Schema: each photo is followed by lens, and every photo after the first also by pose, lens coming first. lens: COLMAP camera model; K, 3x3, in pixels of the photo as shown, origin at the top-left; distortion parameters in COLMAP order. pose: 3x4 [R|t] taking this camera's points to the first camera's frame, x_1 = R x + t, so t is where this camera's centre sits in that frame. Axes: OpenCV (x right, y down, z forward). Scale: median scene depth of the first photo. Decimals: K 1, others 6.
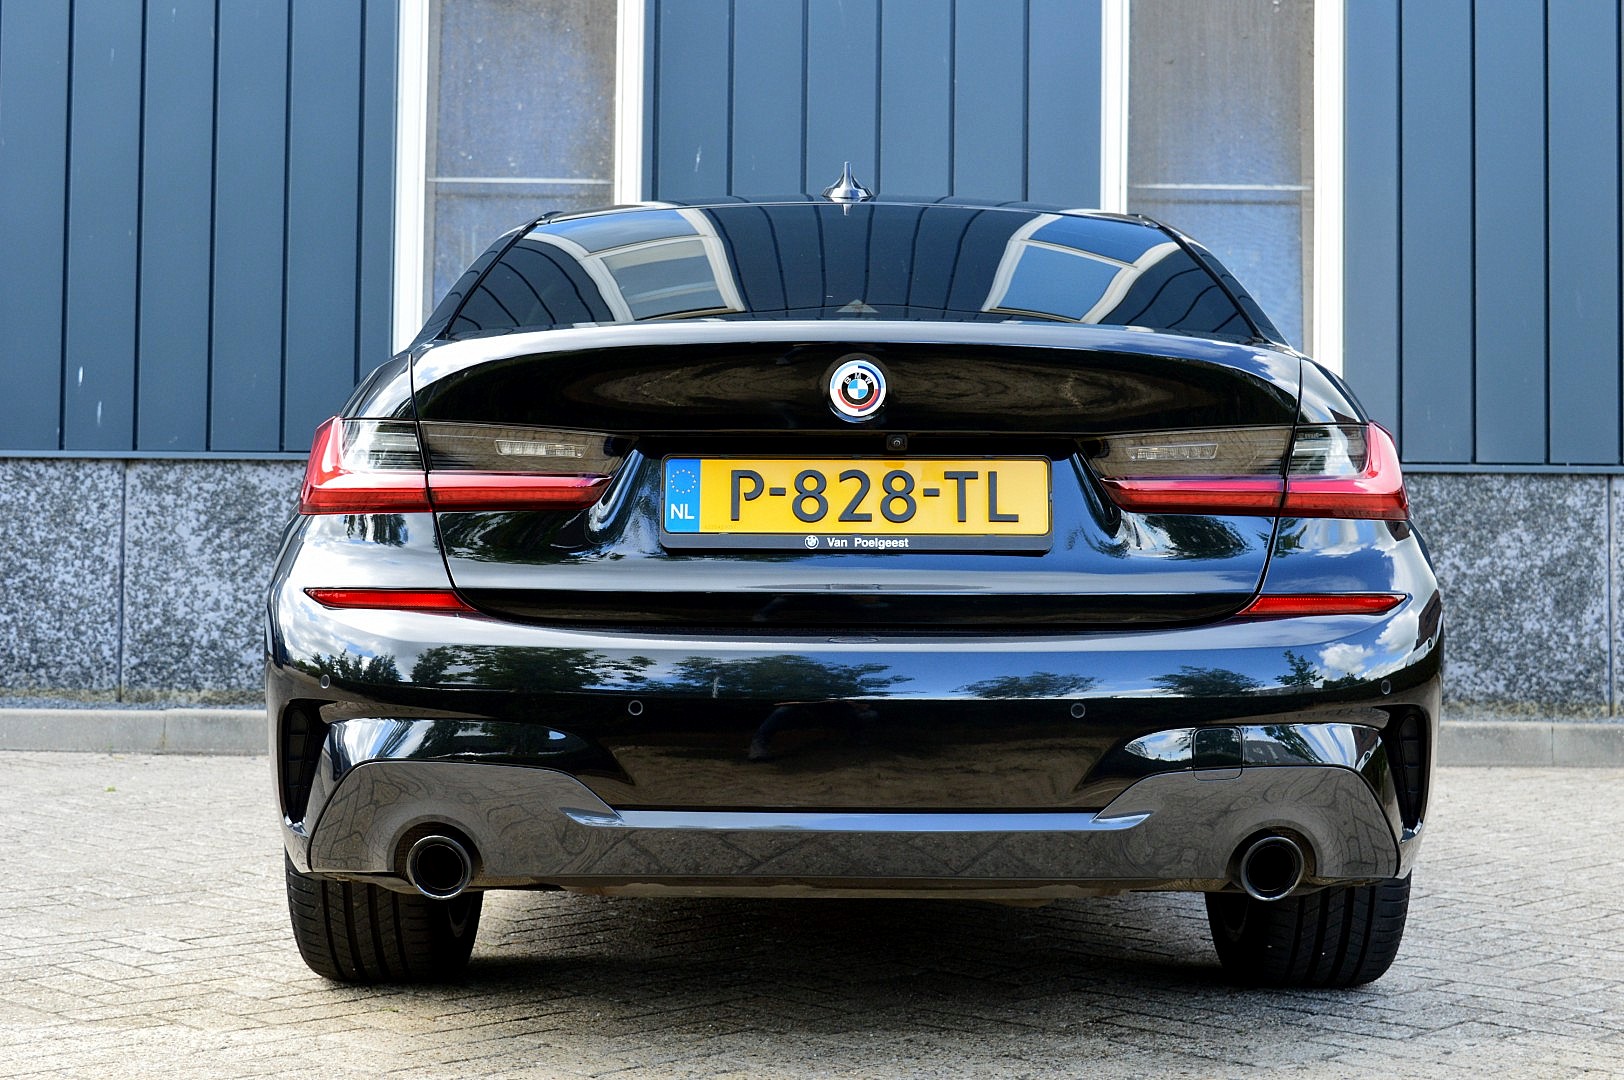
lens RADIAL K [[2494.3, 0, 812.0], [0, 2494.3, 540.0], [0, 0, 1]] dist [-0.009577, -0.006881]
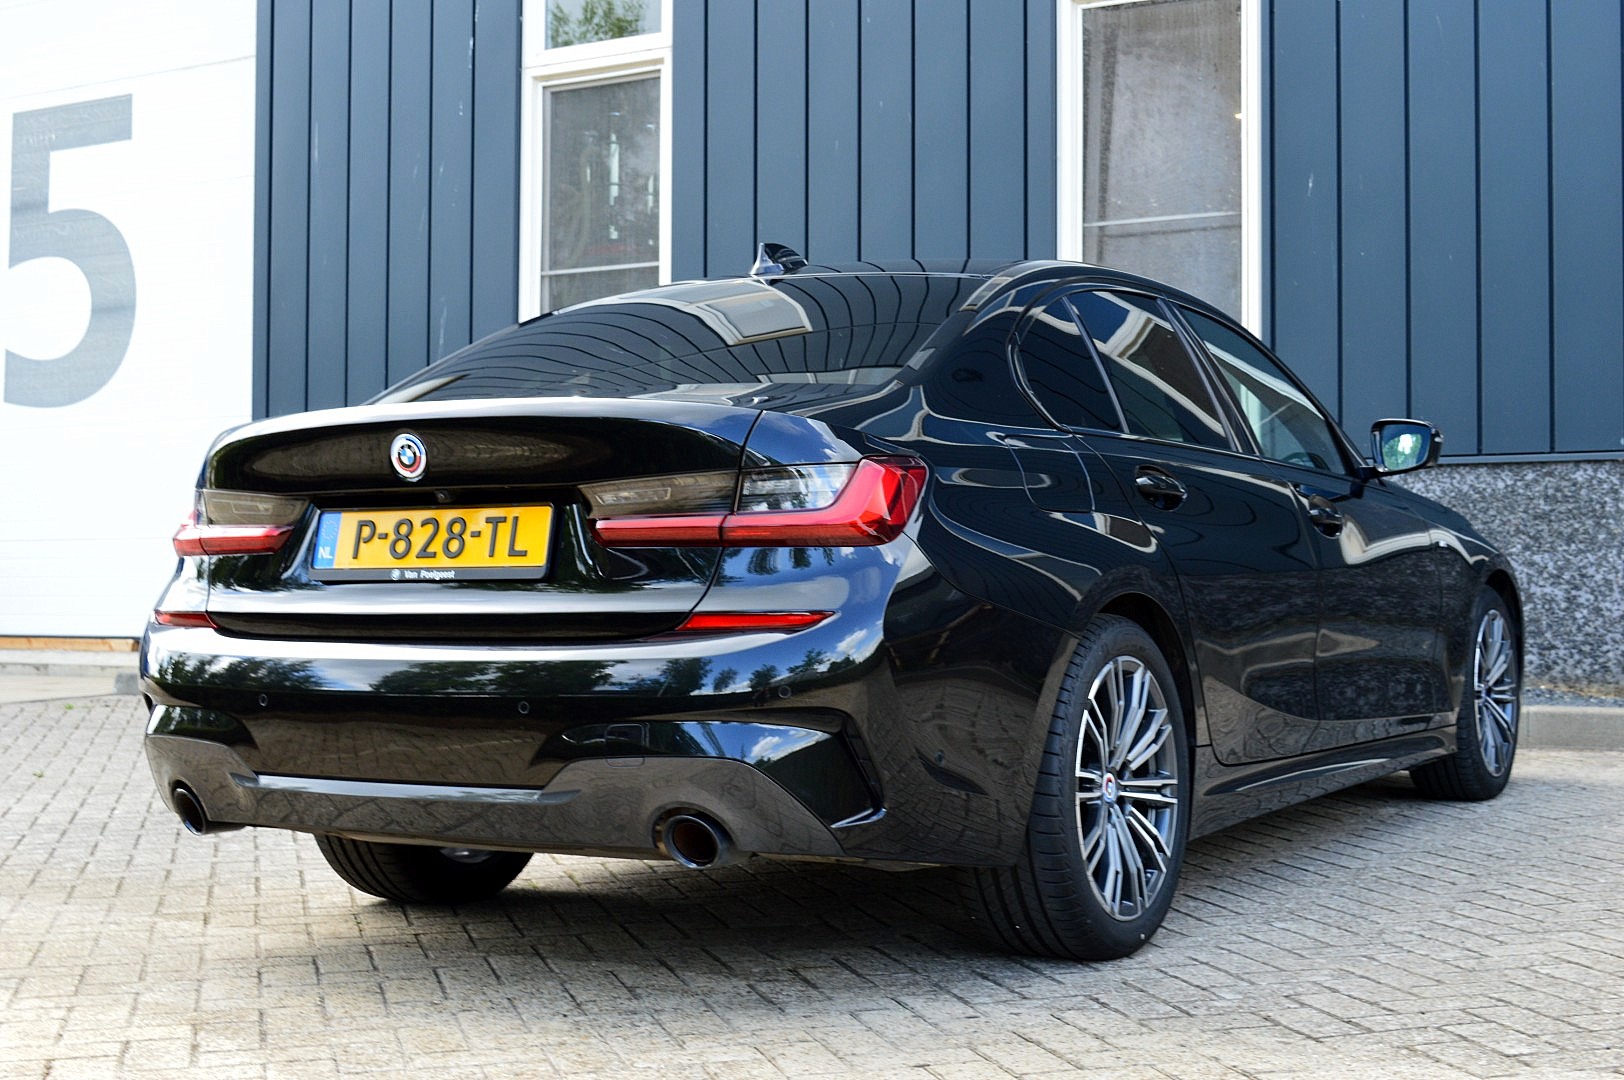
lens RADIAL K [[2336.4, 0, 812.0], [0, 2336.4, 540.0], [0, 0, 1]] dist [-0.010051, 0.001903]
pose [[0.859857, -0.021321, -0.510090, 0.803469], [0.024335, 0.999704, -0.000765, -0.010921], [0.509955, -0.011755, 0.860121, 0.061943]]
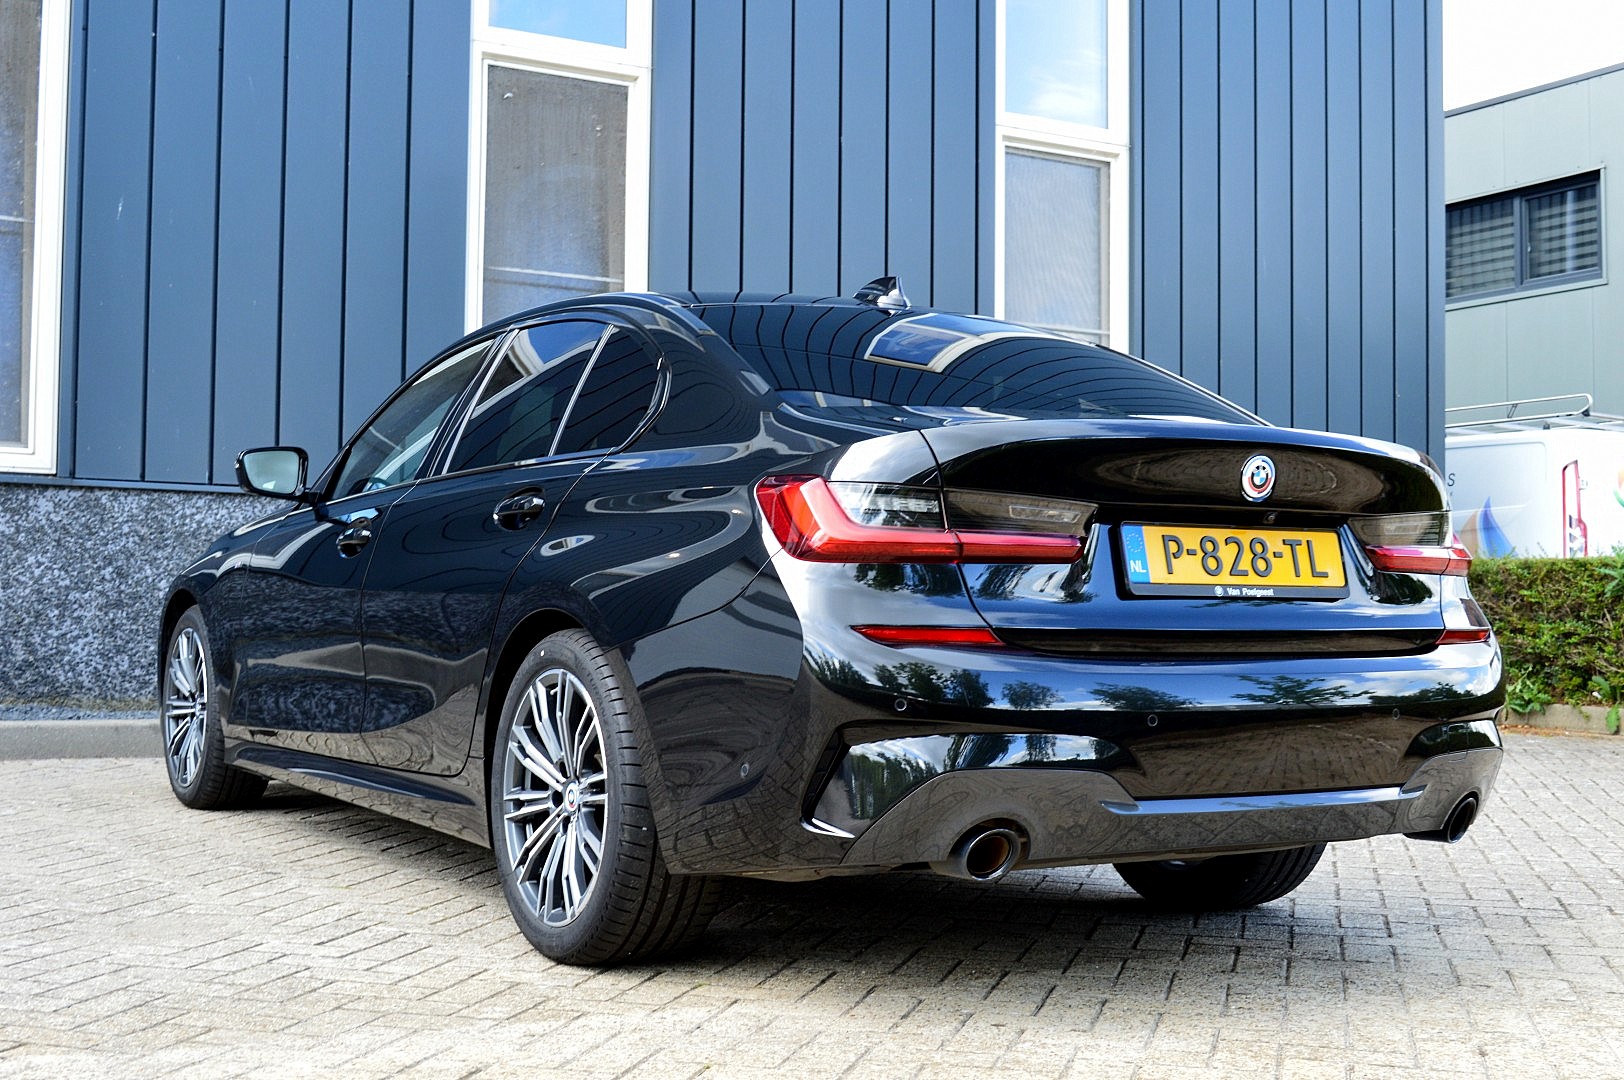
lens RADIAL K [[2103.8, 0, 812.0], [0, 2103.8, 540.0], [0, 0, 1]] dist [-0.008084, -0.005529]
pose [[0.852624, 0.019833, 0.522149, -0.759920], [-0.017469, 0.999803, -0.009451, -0.011855], [-0.522234, -0.001064, 0.852802, 0.162693]]
